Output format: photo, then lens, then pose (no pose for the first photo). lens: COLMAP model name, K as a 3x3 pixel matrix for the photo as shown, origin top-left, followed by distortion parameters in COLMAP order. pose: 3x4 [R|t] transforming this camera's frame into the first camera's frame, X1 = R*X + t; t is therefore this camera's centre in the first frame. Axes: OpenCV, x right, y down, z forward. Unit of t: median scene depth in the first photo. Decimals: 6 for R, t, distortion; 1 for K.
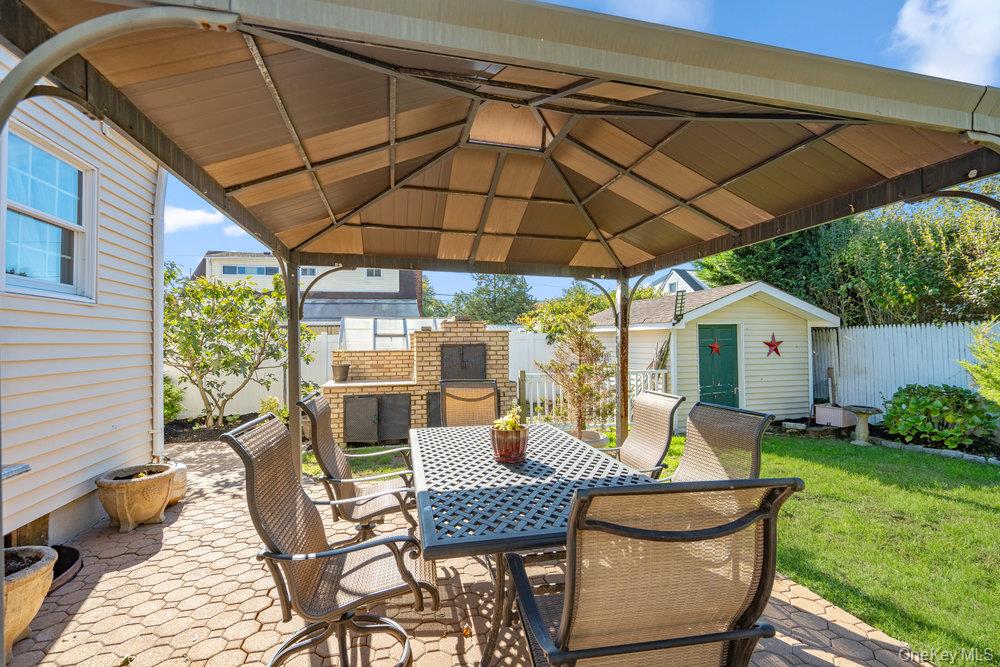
lens RADIAL K [[456.2, 0, 500.4], [0, 456.2, 336.2], [0, 0, 1]] dist [-0.000856, 0.000538]
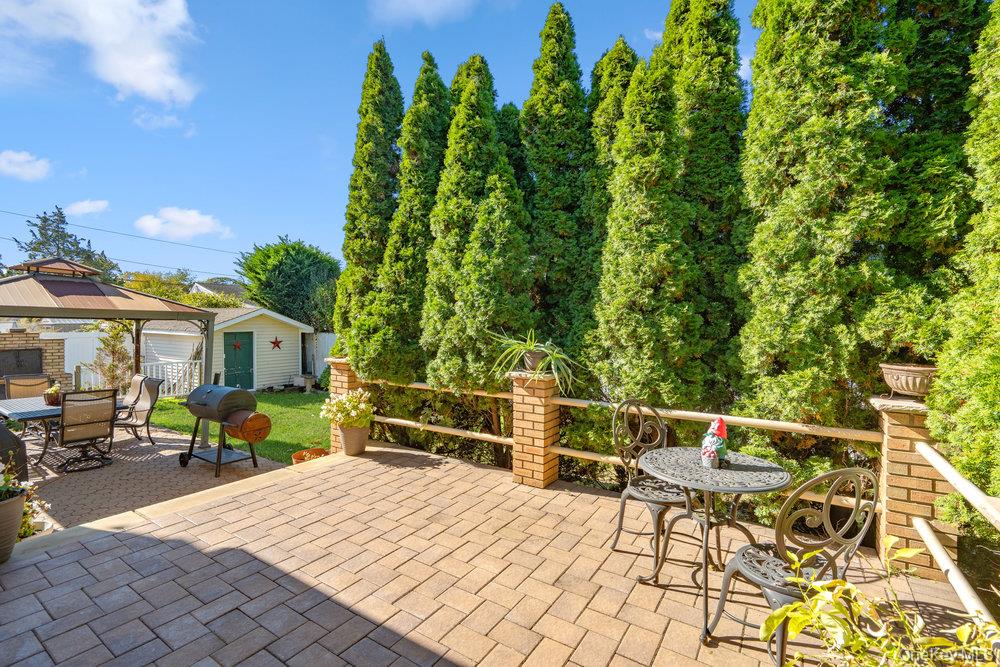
lens RADIAL K [[456.2, 0, 500.4], [0, 456.2, 336.2], [0, 0, 1]] dist [-0.000856, 0.000538]
pose [[0.729649, -0.007232, 0.683784, 0.044167], [-0.021787, 0.999191, 0.033815, -0.114479], [-0.683475, -0.039571, 0.728901, -1.151291]]
